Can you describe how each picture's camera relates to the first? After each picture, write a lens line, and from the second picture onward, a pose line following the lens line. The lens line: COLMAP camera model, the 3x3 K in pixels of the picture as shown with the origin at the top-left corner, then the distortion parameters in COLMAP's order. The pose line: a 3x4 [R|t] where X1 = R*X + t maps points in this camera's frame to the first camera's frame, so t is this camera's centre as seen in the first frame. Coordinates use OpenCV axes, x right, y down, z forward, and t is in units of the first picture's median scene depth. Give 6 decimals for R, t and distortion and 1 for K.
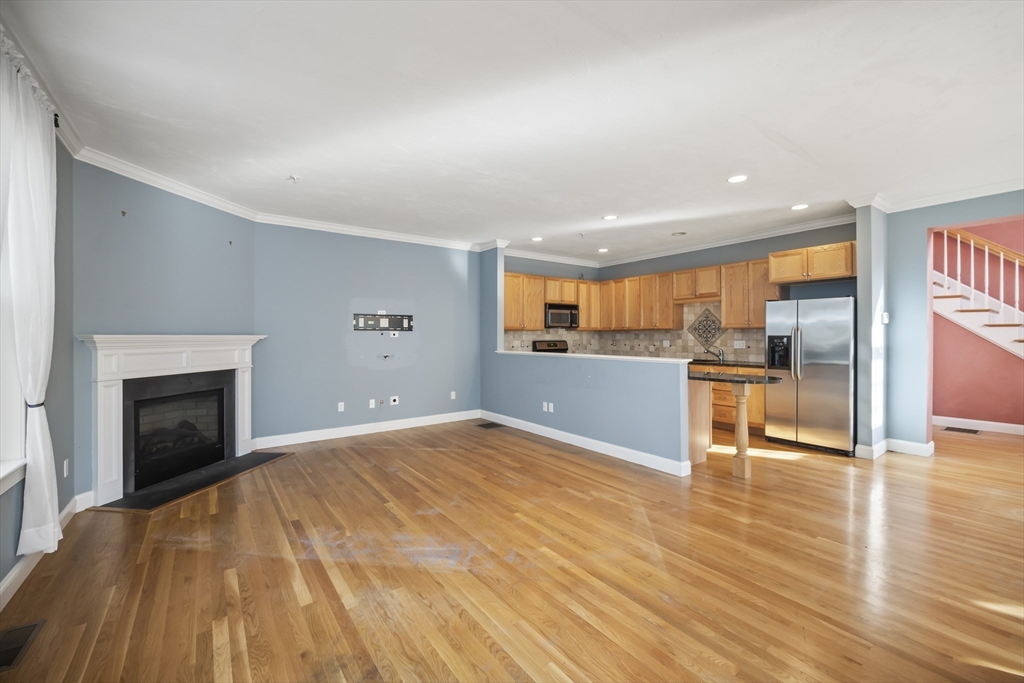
lens RADIAL K [[418.5, 0, 512.0], [0, 418.5, 341.5], [0, 0, 1]] dist [-0.001296, -0.000067]
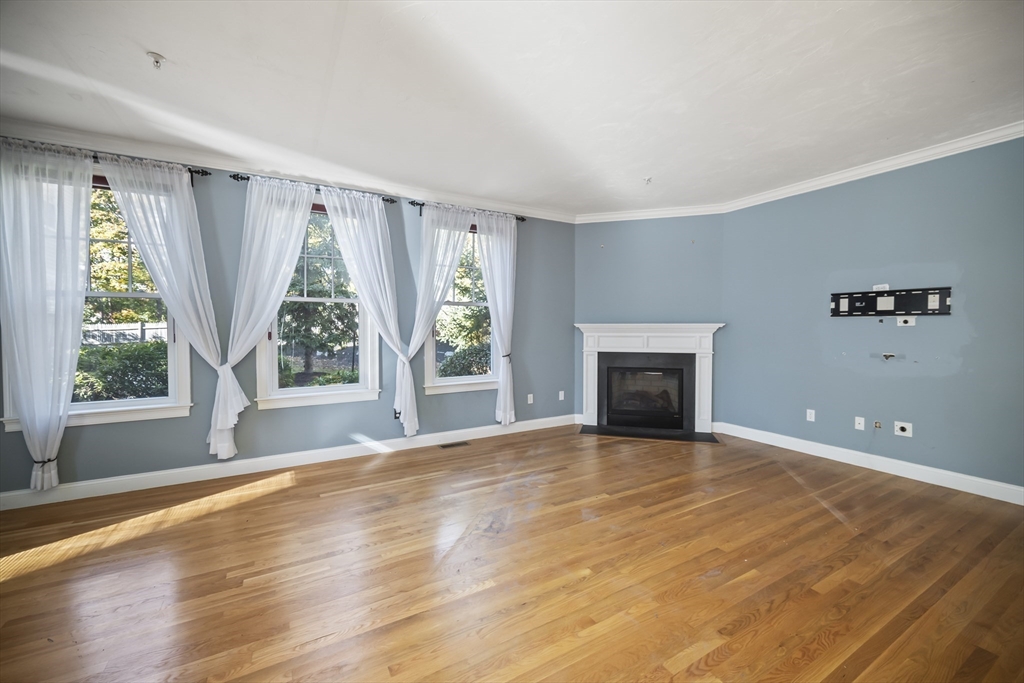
lens RADIAL K [[408.4, 0, 511.9], [0, 408.4, 332.3], [0, 0, 1]] dist [-0.002079, -0.000470]
pose [[-0.119995, 0.021413, -0.992543, 0.381666], [-0.010608, 0.999683, 0.022850, -0.008705], [0.992718, 0.013270, -0.119730, 0.502396]]
